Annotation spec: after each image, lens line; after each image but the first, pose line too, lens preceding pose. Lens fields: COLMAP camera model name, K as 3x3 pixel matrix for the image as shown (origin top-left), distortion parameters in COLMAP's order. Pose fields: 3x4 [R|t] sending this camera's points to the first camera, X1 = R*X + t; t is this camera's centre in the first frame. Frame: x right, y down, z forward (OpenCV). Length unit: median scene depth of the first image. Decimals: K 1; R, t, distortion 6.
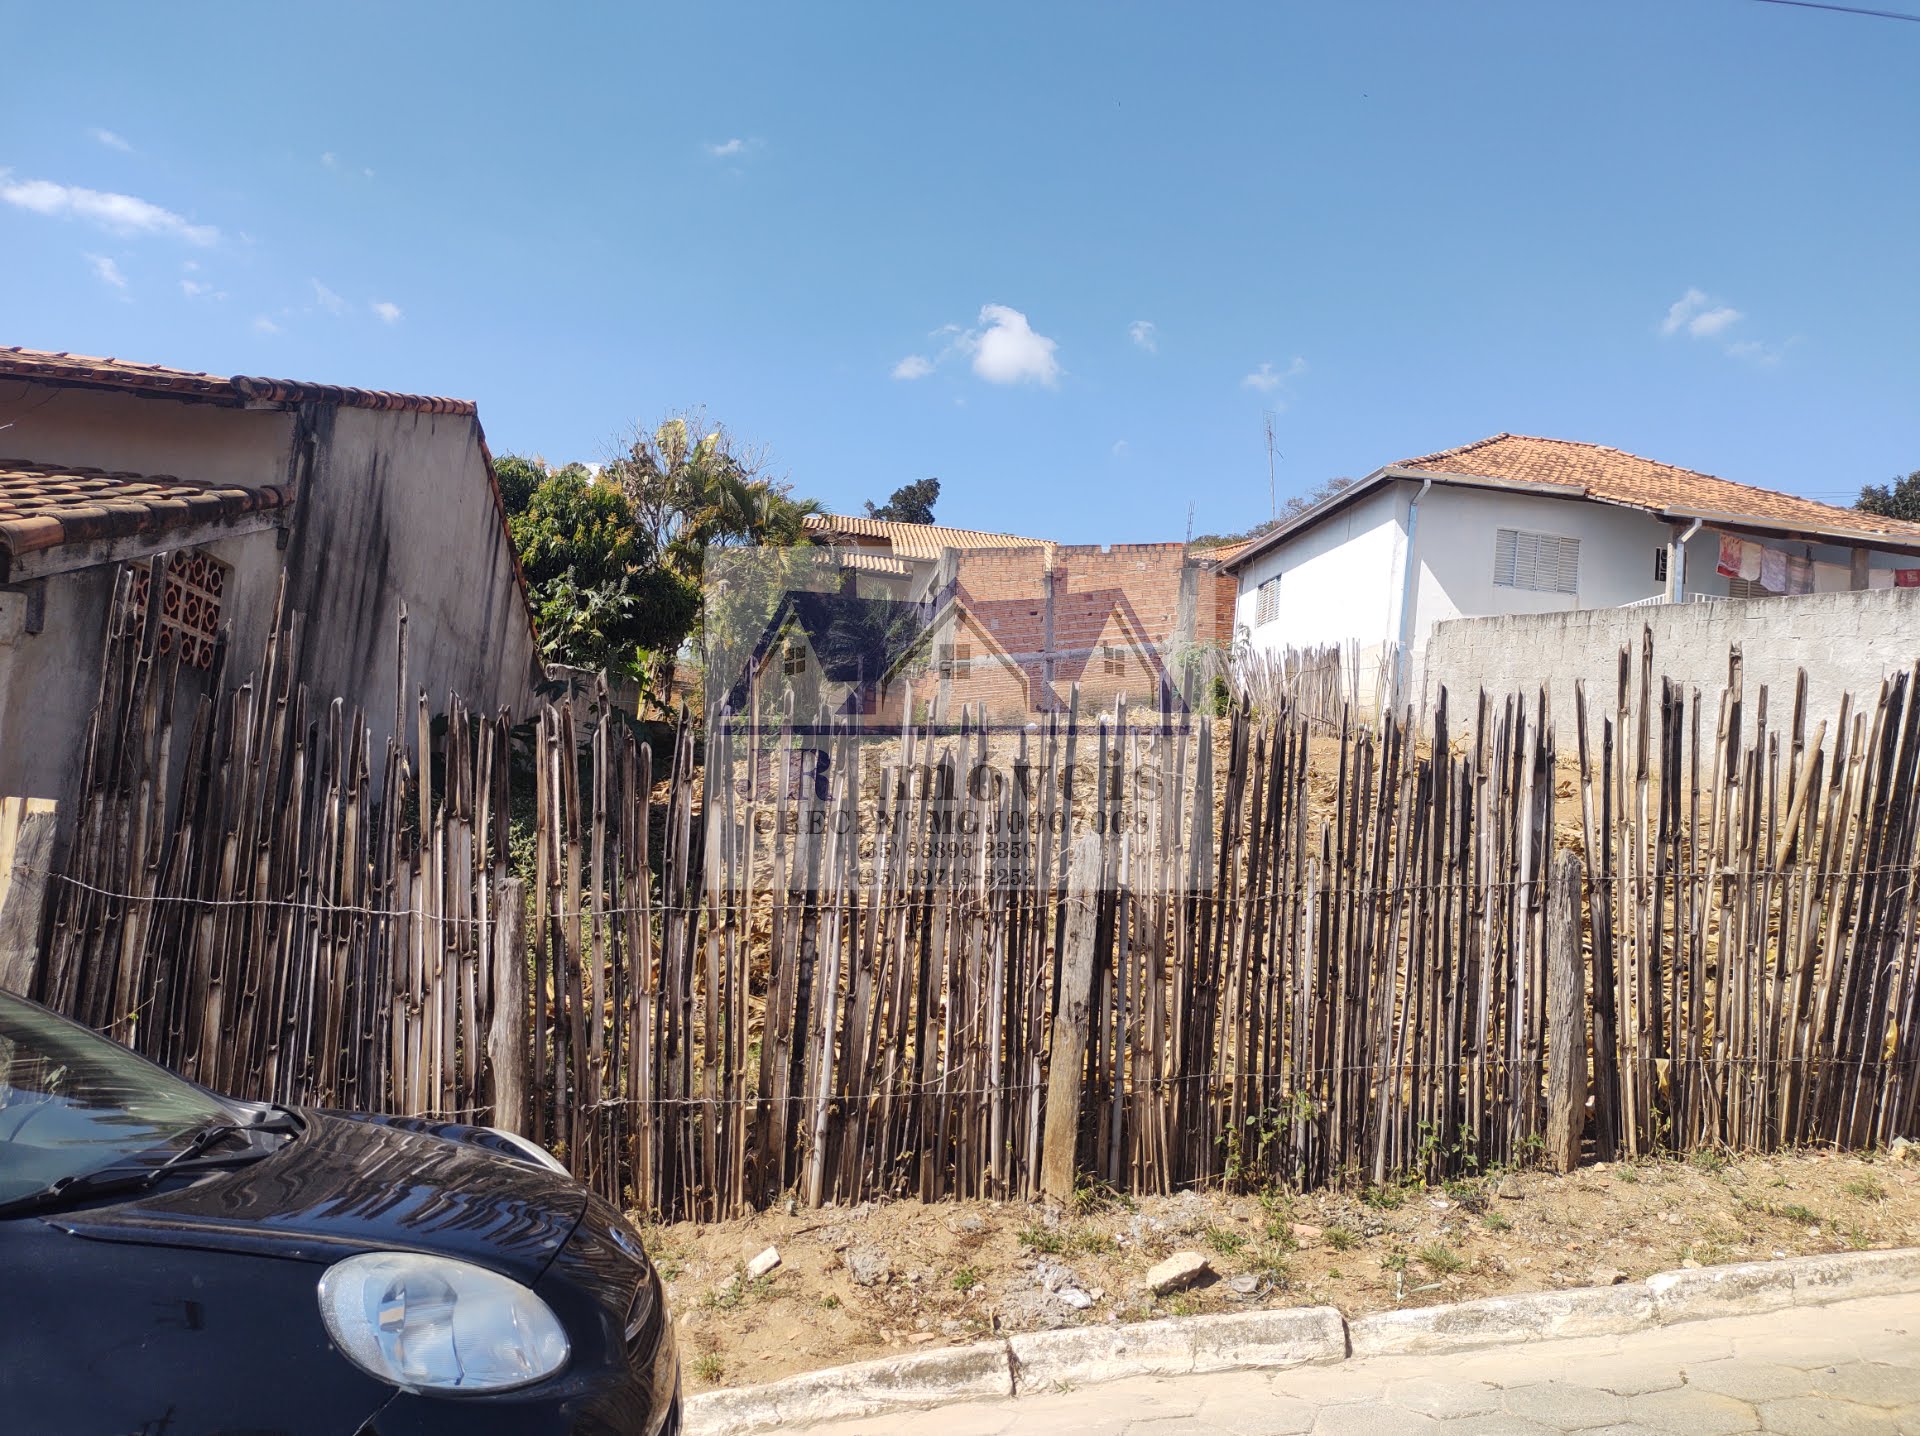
lens RADIAL K [[1403.2, 0, 962.9], [0, 1403.2, 712.4], [0, 0, 1]] dist [0.051552, -0.057464]
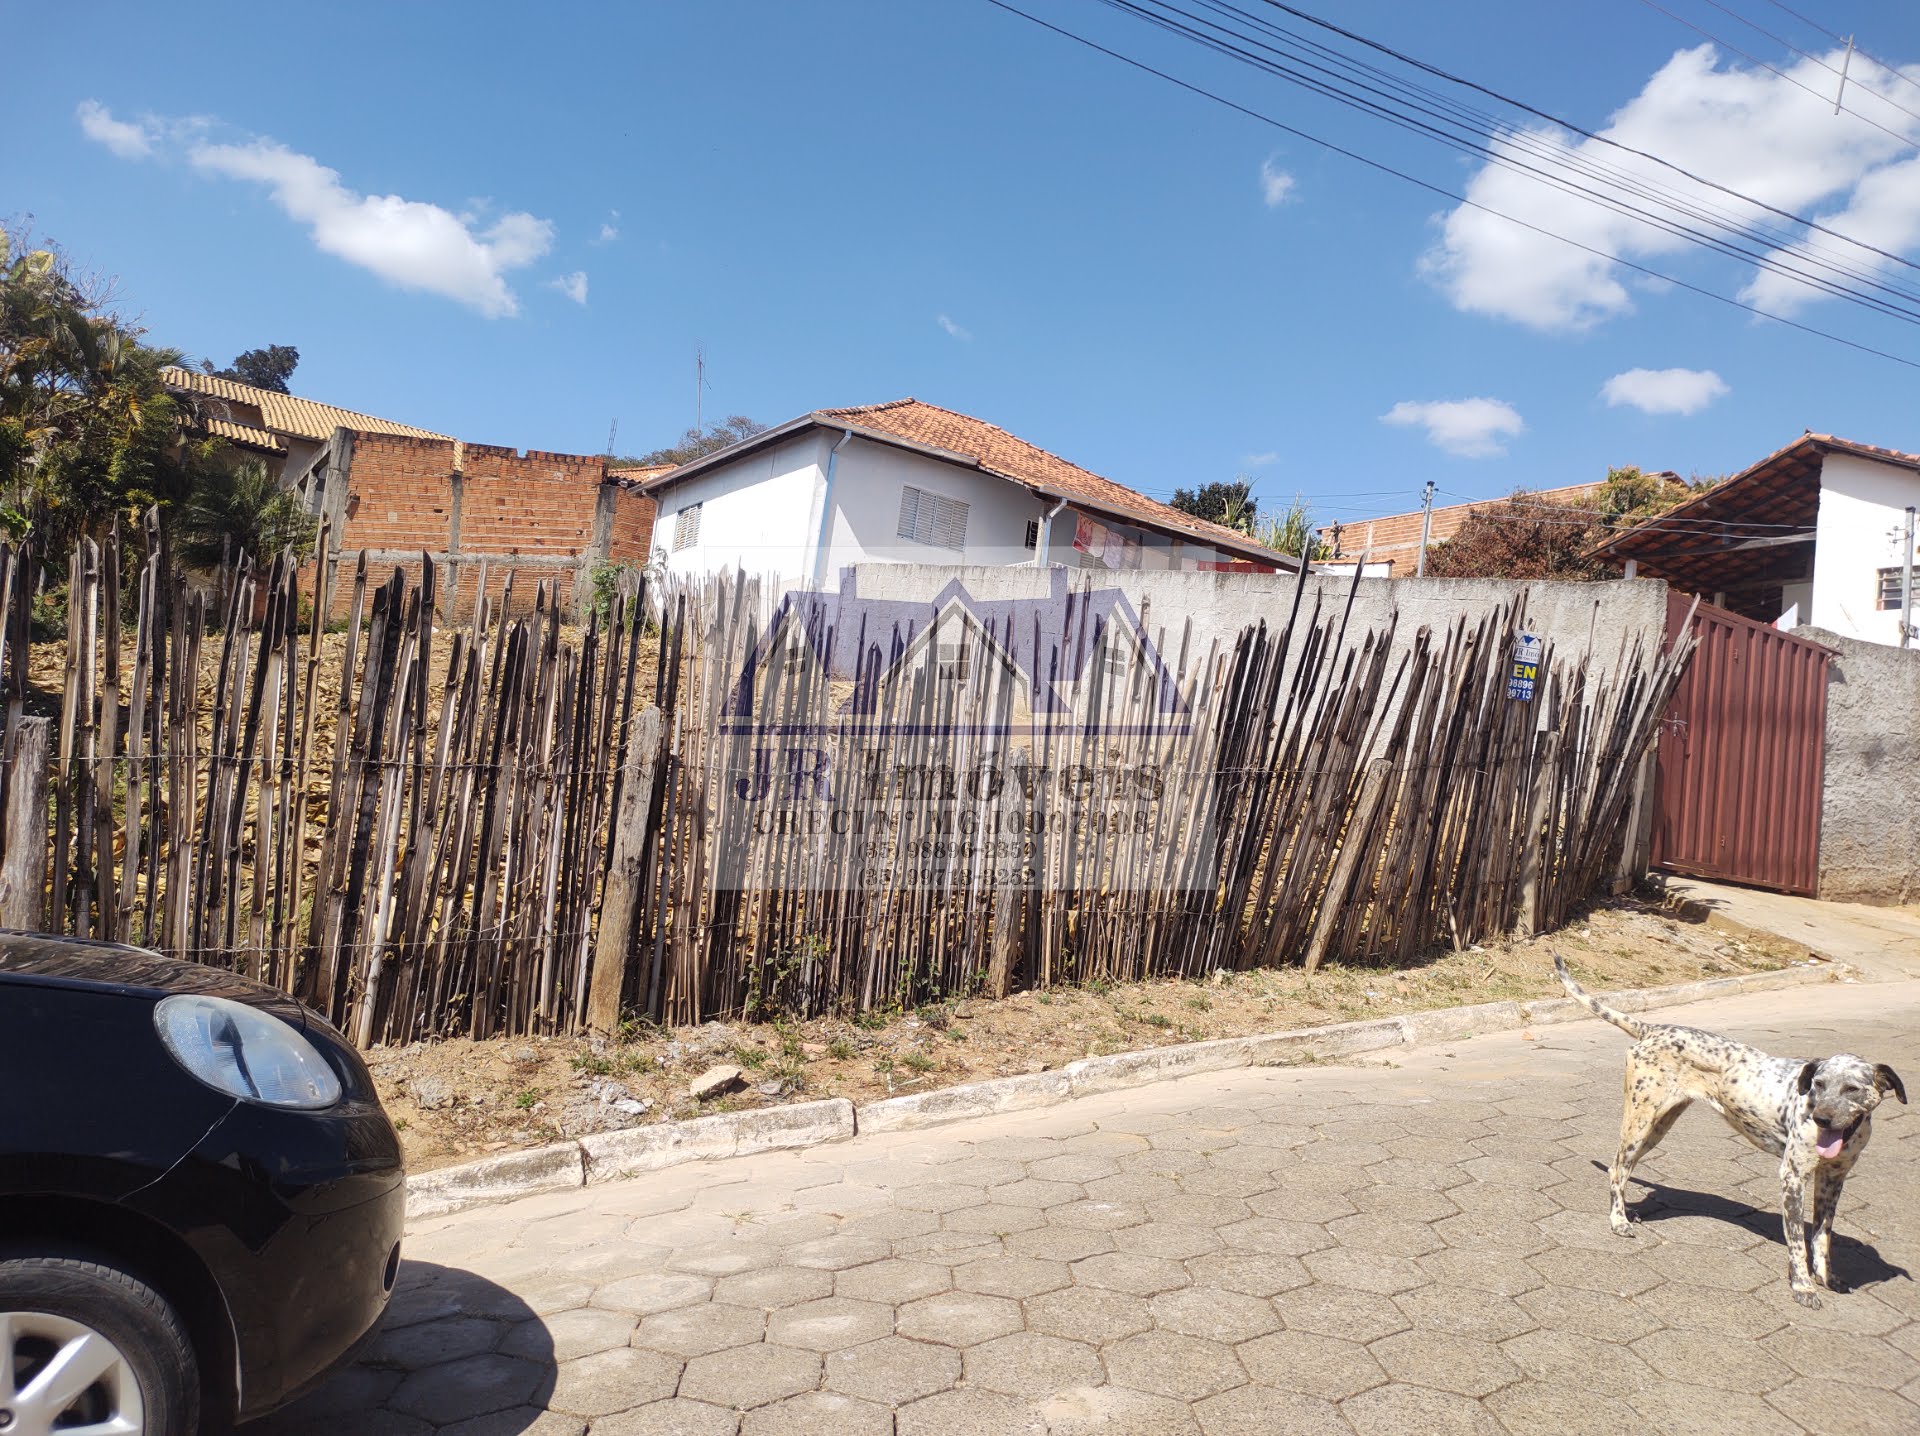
lens RADIAL K [[1403.2, 0, 956.6], [0, 1403.2, 719.6], [0, 0, 1]] dist [0.051552, -0.057464]
pose [[0.906069, 0.056911, 0.419285, -0.145930], [-0.080012, 0.996081, 0.037704, 0.032018], [-0.415496, -0.067710, 0.907071, -0.100441]]
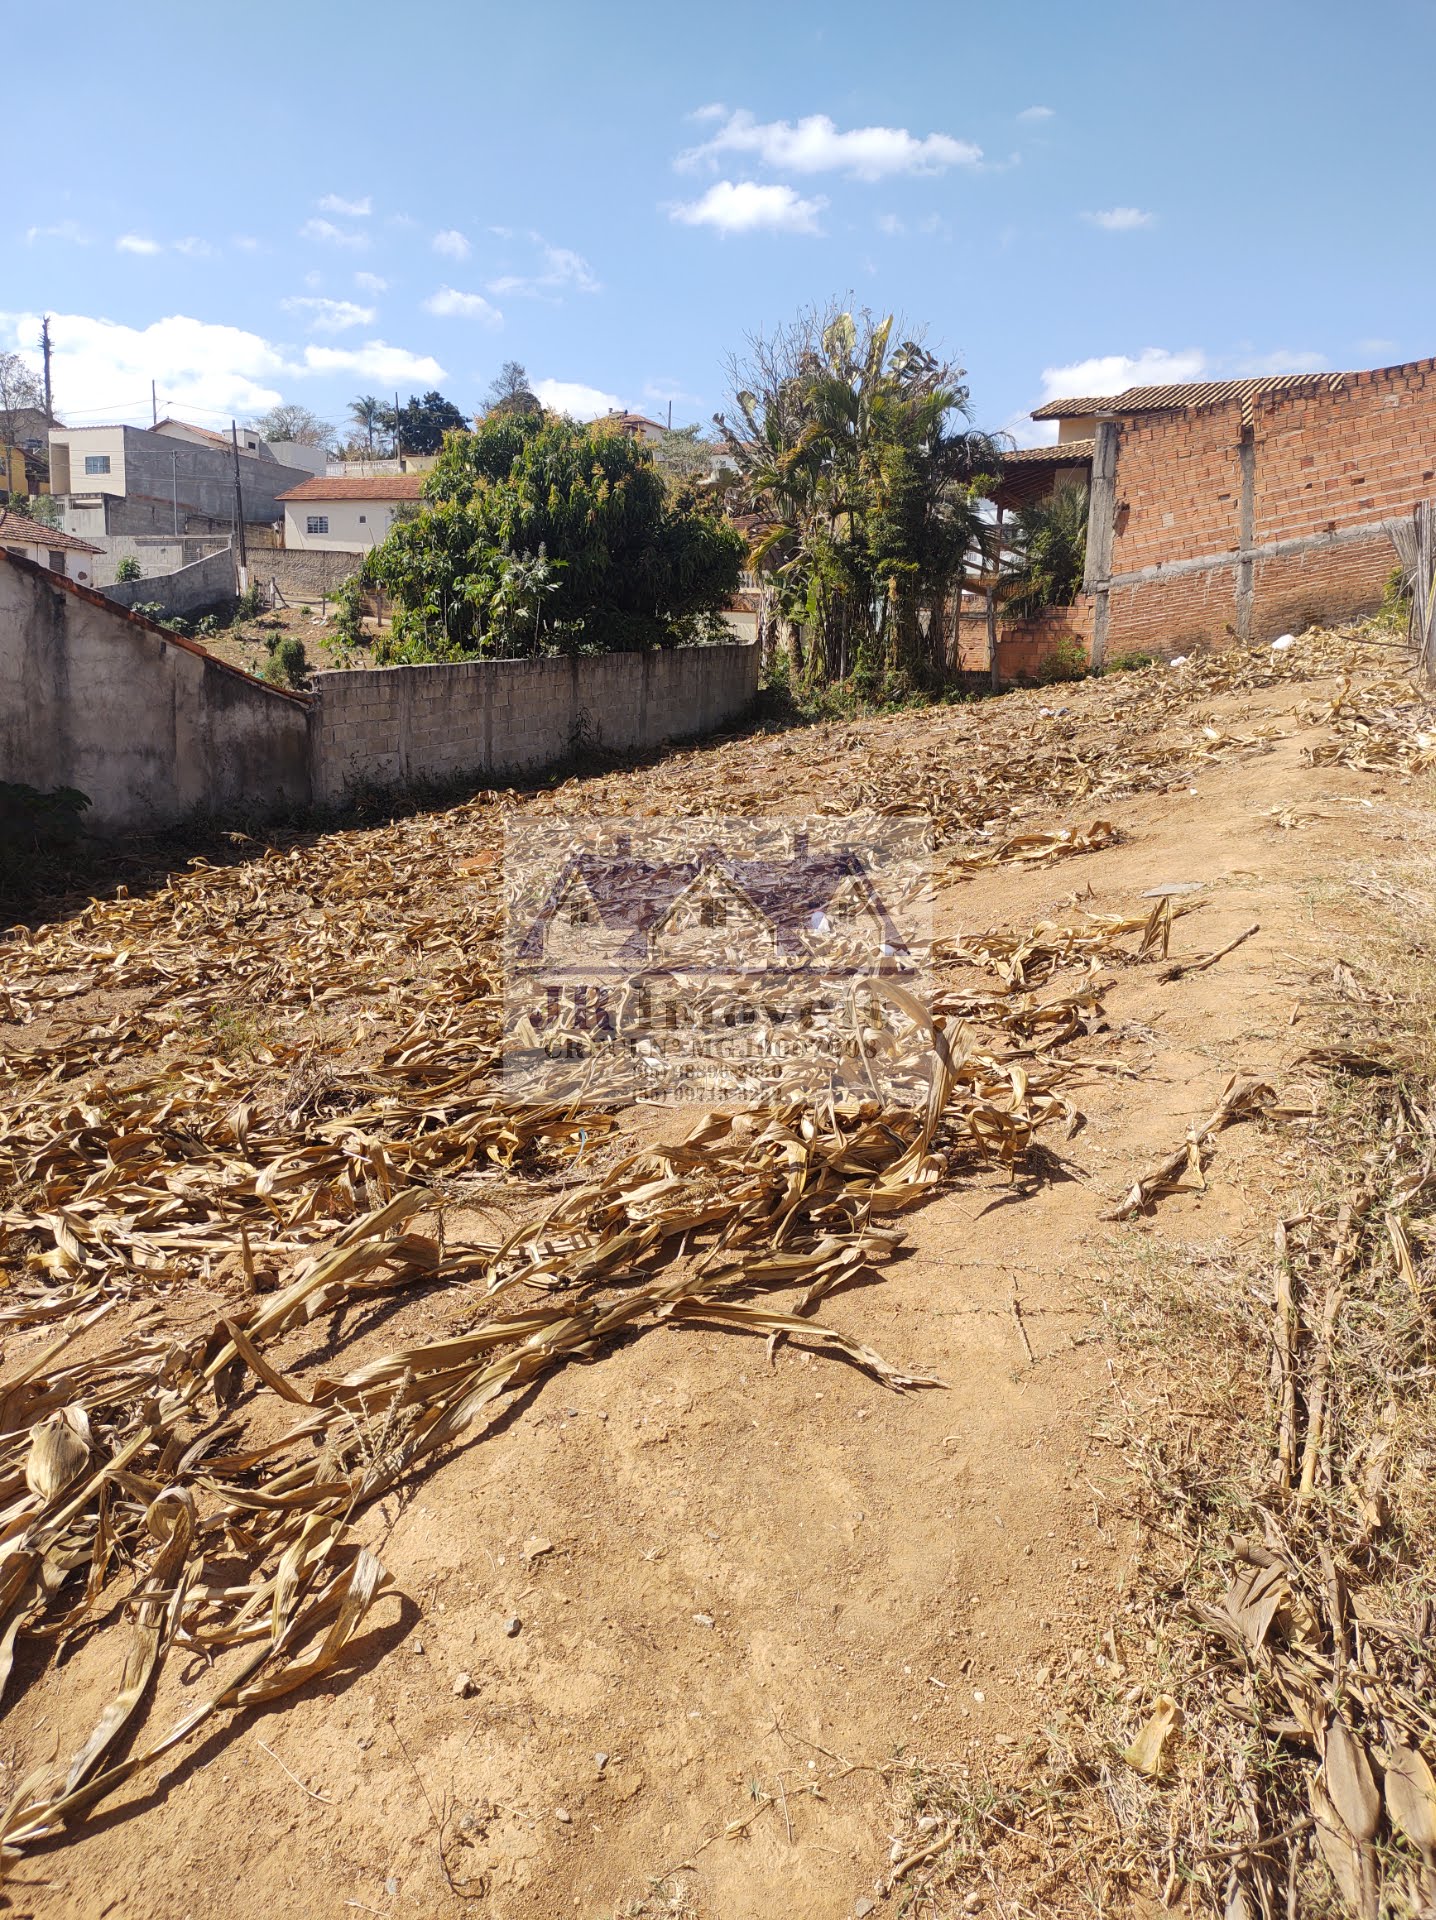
lens RADIAL K [[1403.2, 0, 722.7], [0, 1403.2, 954.1], [0, 0, 1]] dist [0.051552, -0.057464]
pose [[0.833730, 0.034293, -0.551107, 1.505297], [0.090447, 0.976108, 0.197569, -0.046522], [0.544715, -0.214565, 0.810708, 1.264270]]
